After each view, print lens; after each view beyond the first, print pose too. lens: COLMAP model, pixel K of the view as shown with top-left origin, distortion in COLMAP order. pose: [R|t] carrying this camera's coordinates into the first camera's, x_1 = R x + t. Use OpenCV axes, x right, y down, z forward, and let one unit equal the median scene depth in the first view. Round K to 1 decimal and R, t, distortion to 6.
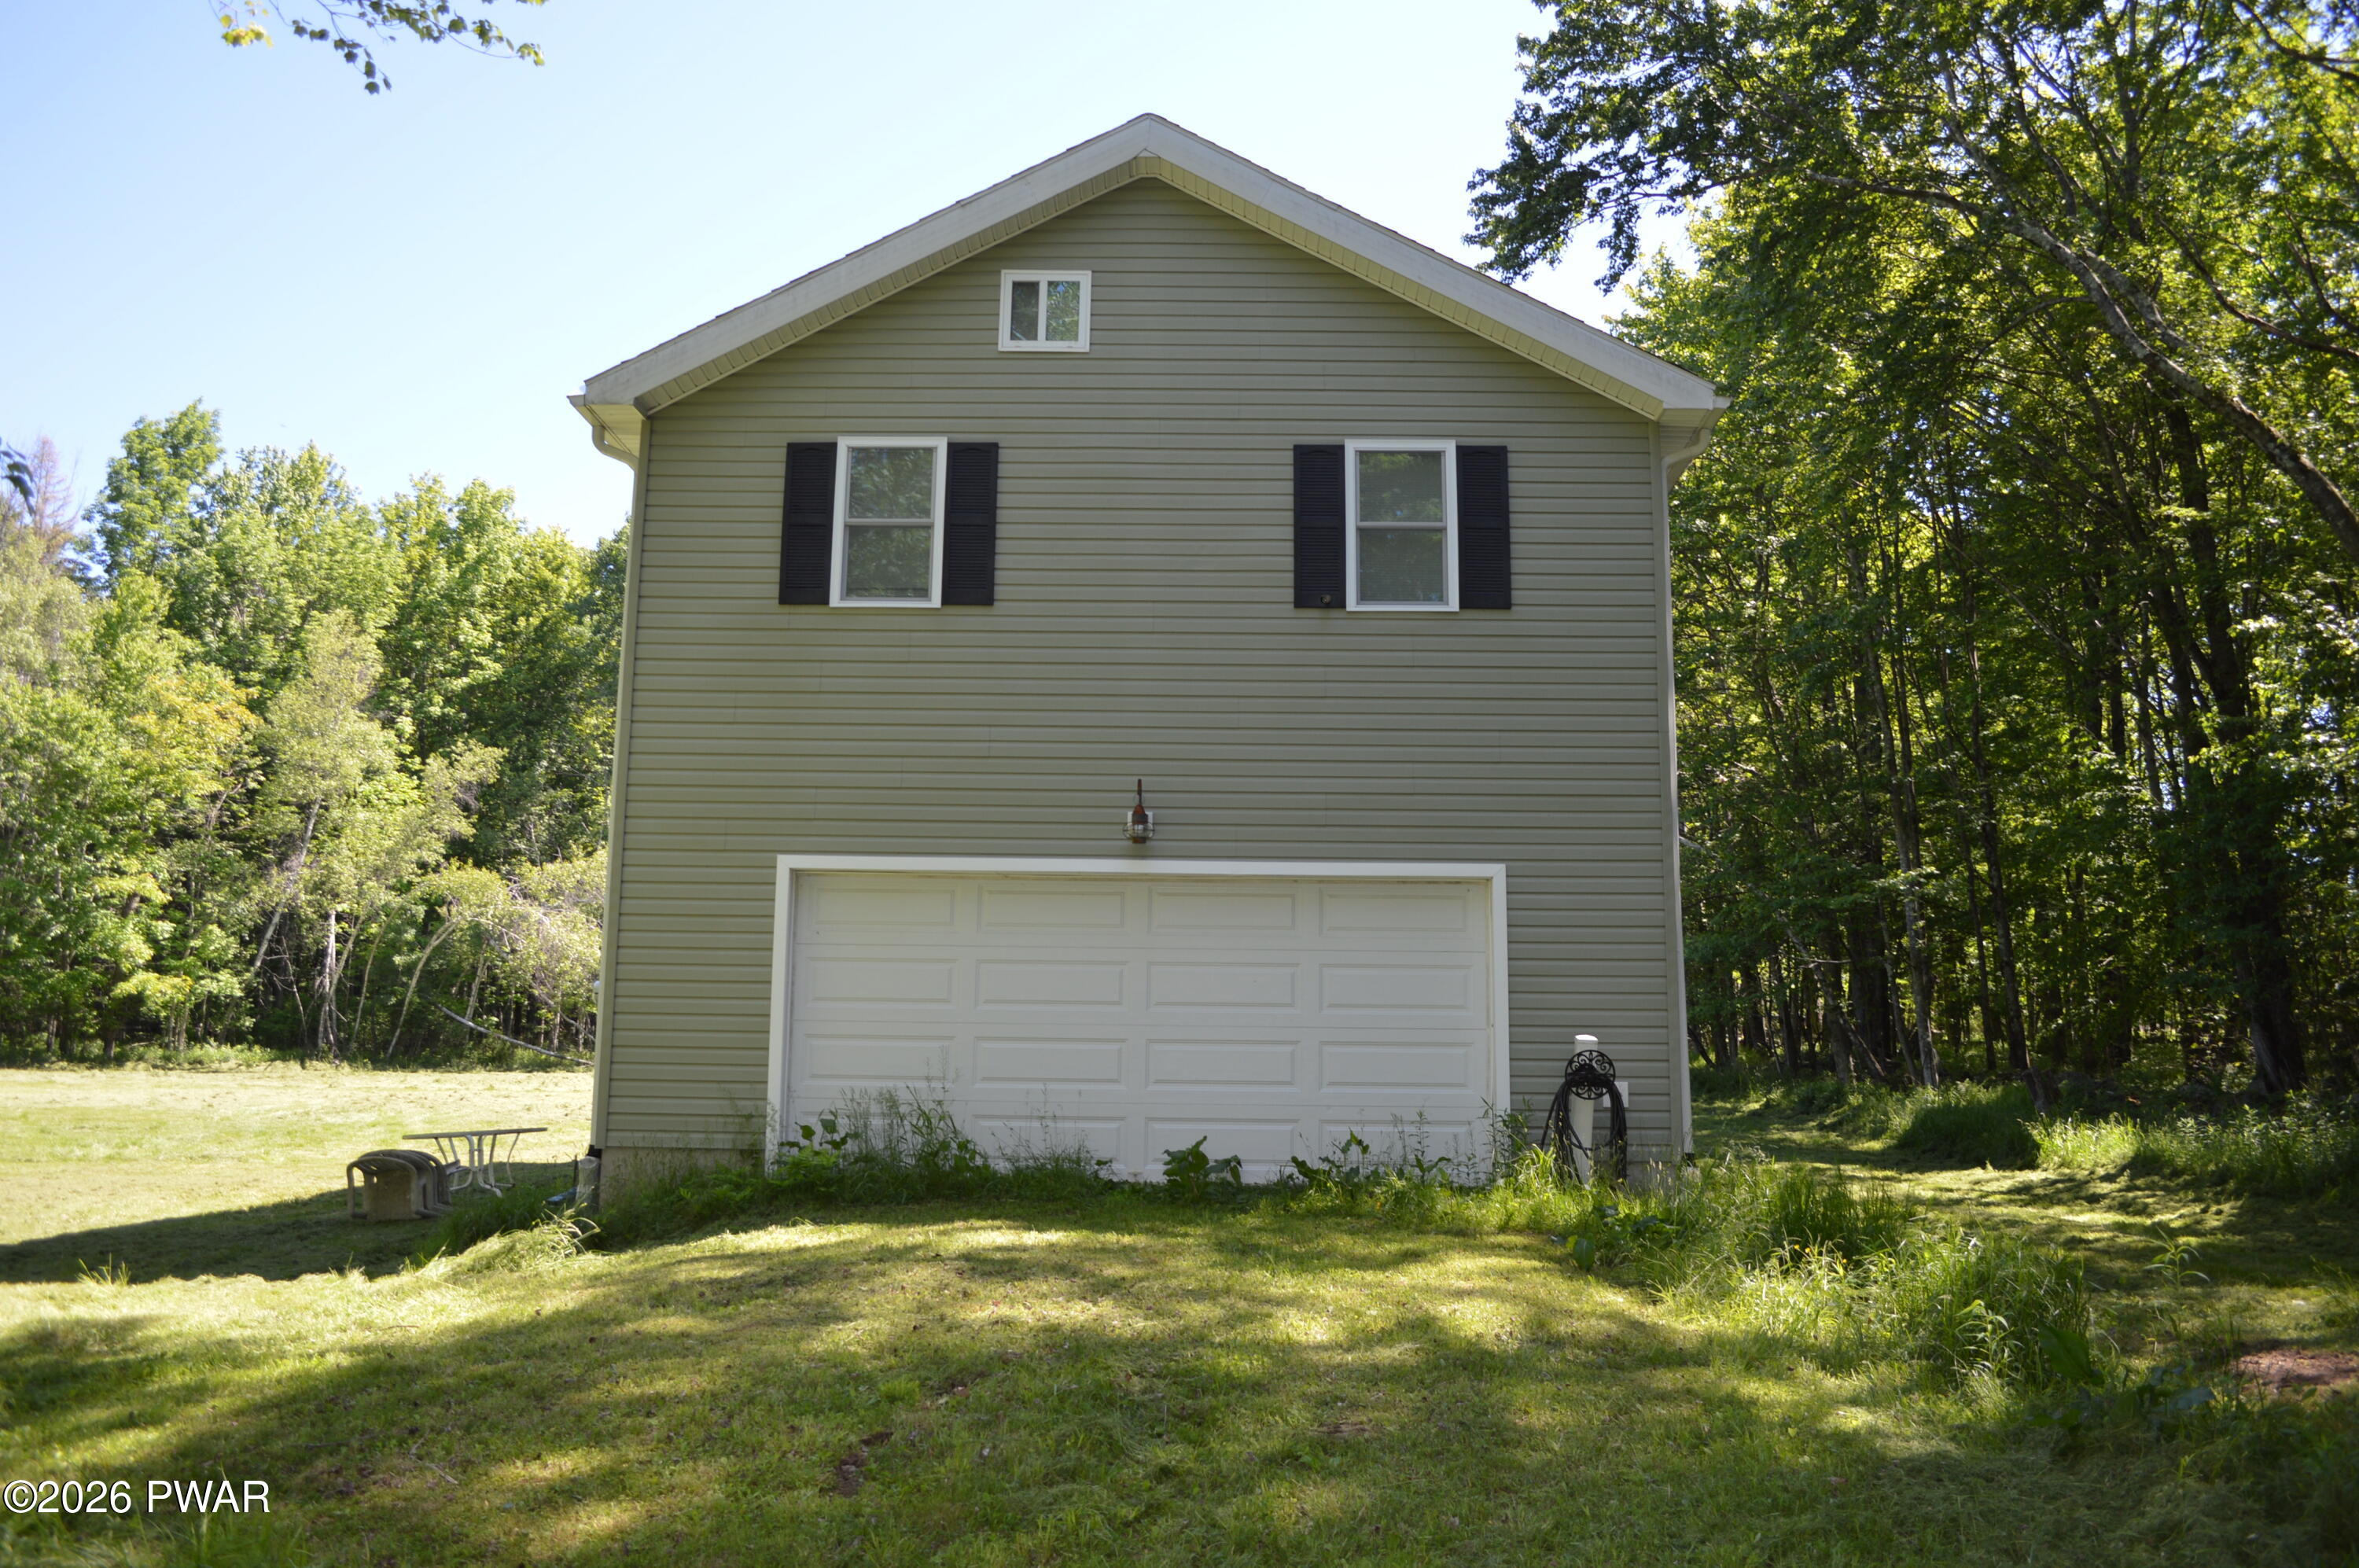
lens RADIAL K [[1891.2, 0, 1176.7], [0, 1891.2, 779.0], [0, 0, 1]] dist [-0.081224, 0.012186]
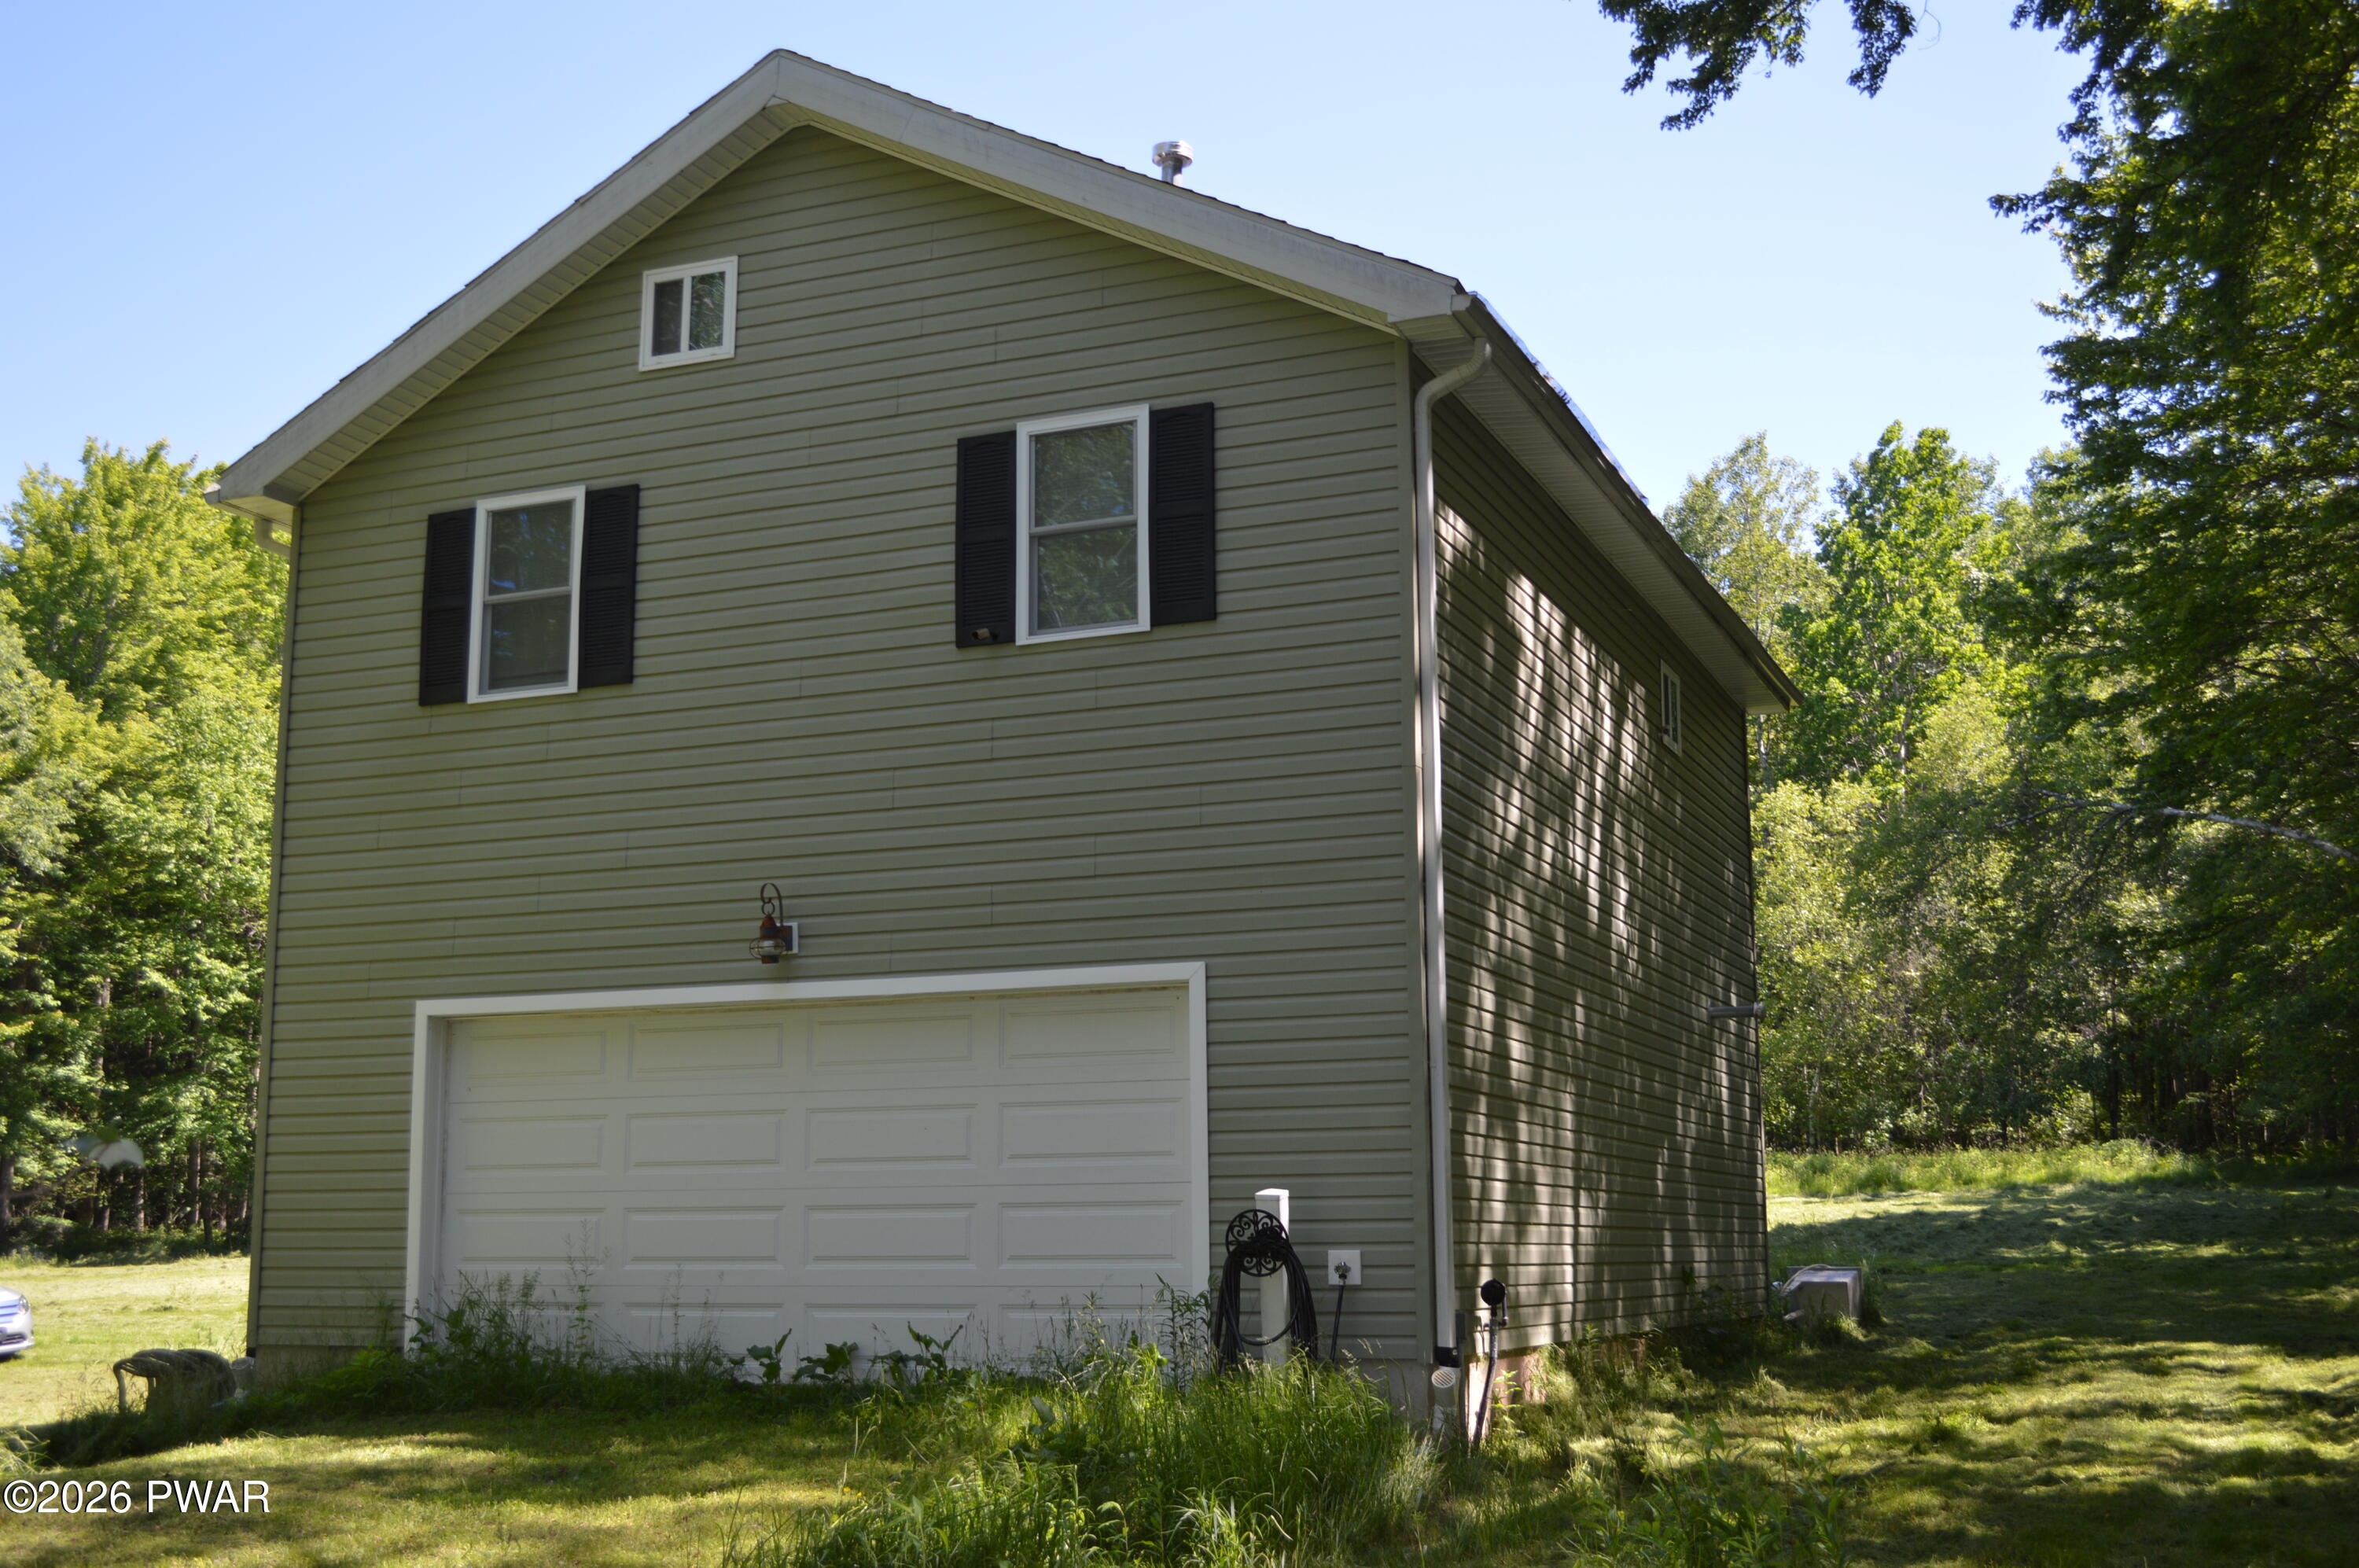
lens RADIAL K [[2567.2, 0, 1179.4], [0, 2567.2, 776.0], [0, 0, 1]] dist [-0.067283, 0.000000]
pose [[0.931866, -0.086090, -0.352442, 0.513371], [0.081378, 0.996284, -0.028193, -0.000557], [0.353559, -0.002409, 0.935409, 0.038571]]
